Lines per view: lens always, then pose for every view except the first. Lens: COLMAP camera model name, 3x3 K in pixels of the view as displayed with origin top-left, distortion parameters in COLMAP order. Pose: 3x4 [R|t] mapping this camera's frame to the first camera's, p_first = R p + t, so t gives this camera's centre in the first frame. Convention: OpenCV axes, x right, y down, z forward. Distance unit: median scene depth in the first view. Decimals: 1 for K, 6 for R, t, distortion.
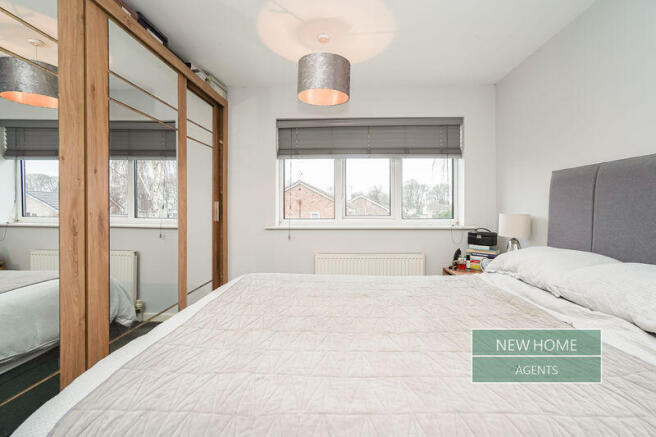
lens RADIAL K [[310.5, 0, 320.7], [0, 310.5, 210.8], [0, 0, 1]] dist [0.000230, 0.000369]
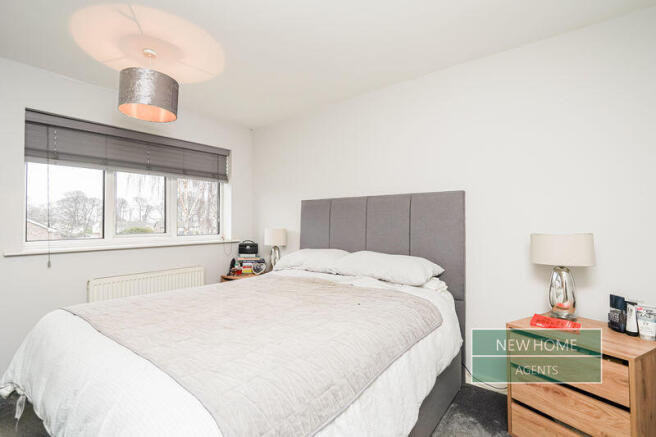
lens RADIAL K [[296.3, 0, 325.0], [0, 296.3, 217.5], [0, 0, 1]] dist [-0.050179, 0.028246]
pose [[0.614012, 0.011217, 0.789217, -0.250202], [0.016874, 0.999484, -0.027334, 0.000345], [-0.789116, 0.030100, 0.613506, 0.005392]]
